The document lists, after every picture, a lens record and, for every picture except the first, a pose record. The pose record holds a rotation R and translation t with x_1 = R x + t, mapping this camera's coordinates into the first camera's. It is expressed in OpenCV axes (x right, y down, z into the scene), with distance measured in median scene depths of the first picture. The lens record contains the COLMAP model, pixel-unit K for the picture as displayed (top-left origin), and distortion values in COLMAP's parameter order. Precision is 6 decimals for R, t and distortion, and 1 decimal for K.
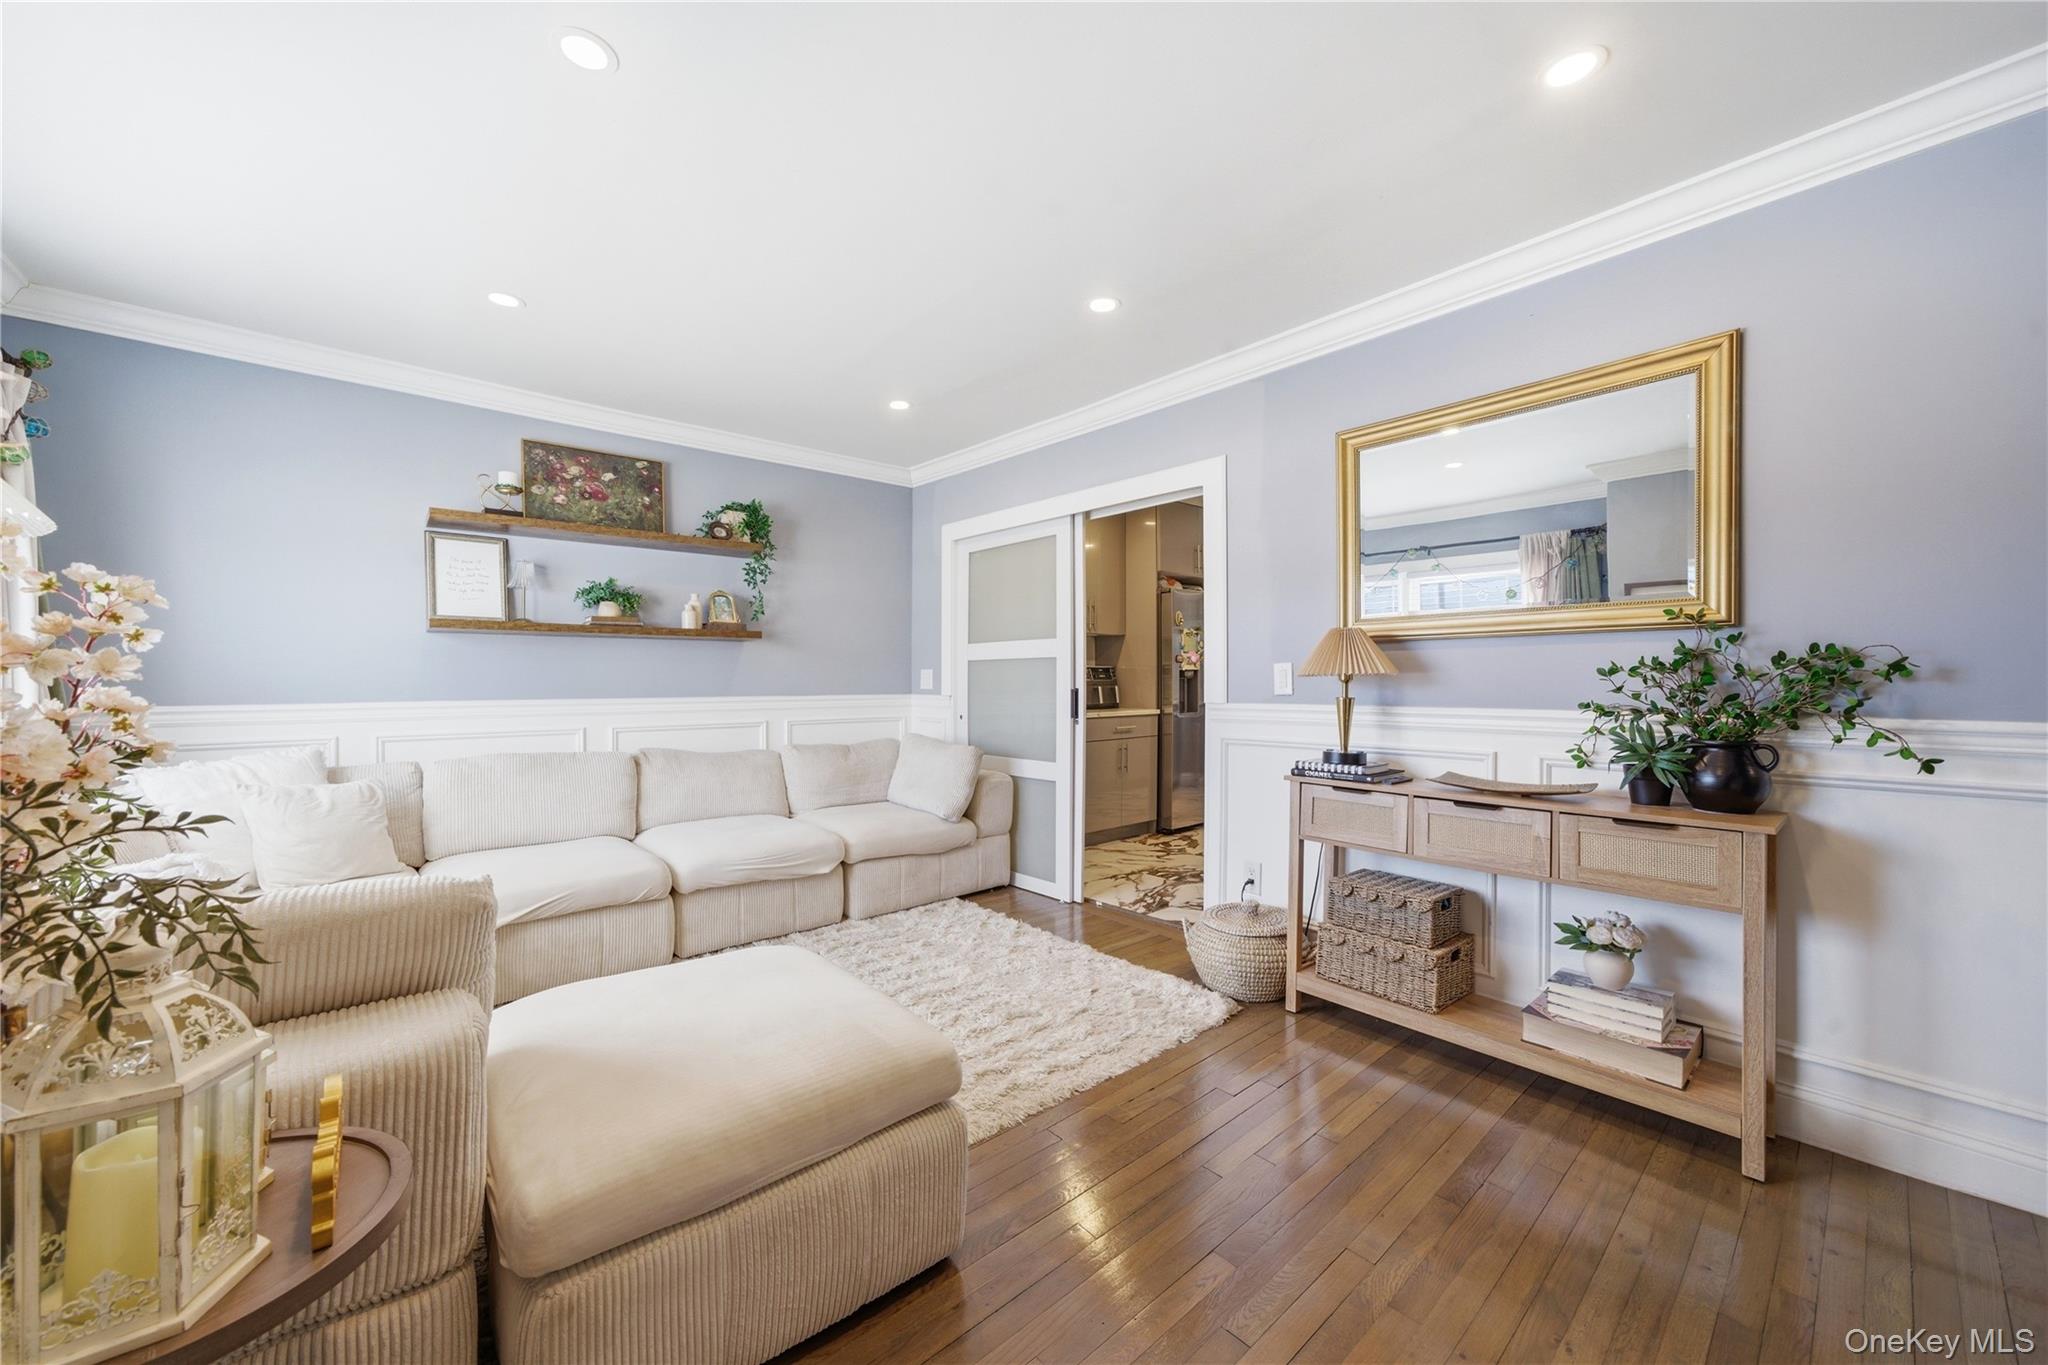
lens RADIAL K [[762.1, 0, 1018.3], [0, 762.1, 683.3], [0, 0, 1]] dist [-0.044537, 0.019209]
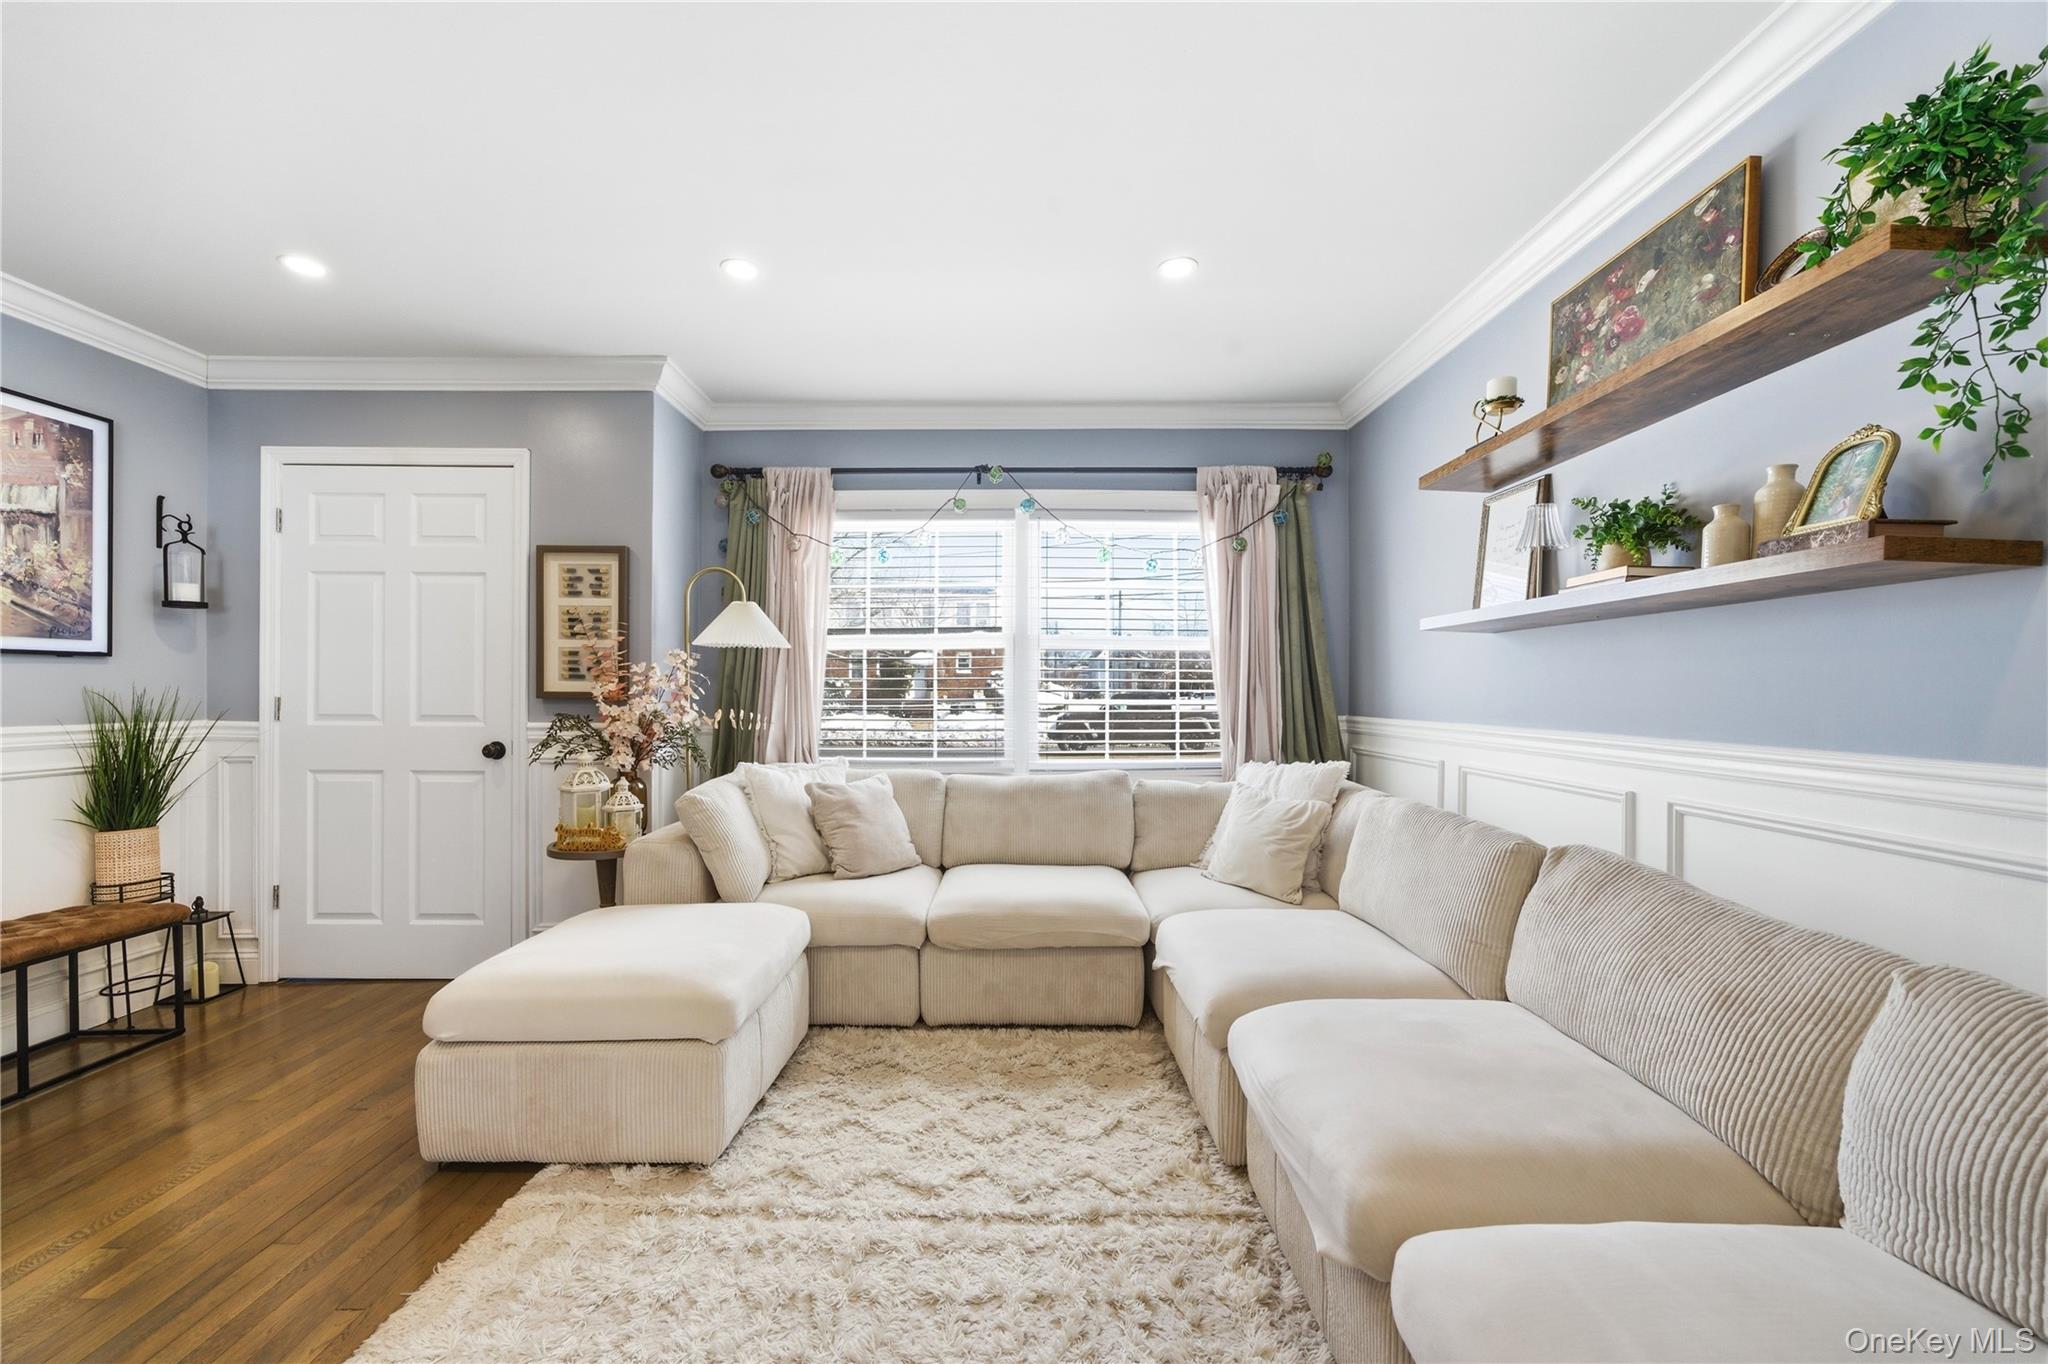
lens RADIAL K [[807.4, 0, 1024.0], [0, 807.4, 682.0], [0, 0, 1]] dist [-0.000327, 0.000593]
pose [[-0.644135, -0.009622, -0.764851, 0.113767], [-0.006495, 0.999954, -0.007109, -0.009210], [0.764884, 0.000389, -0.644168, 1.054519]]
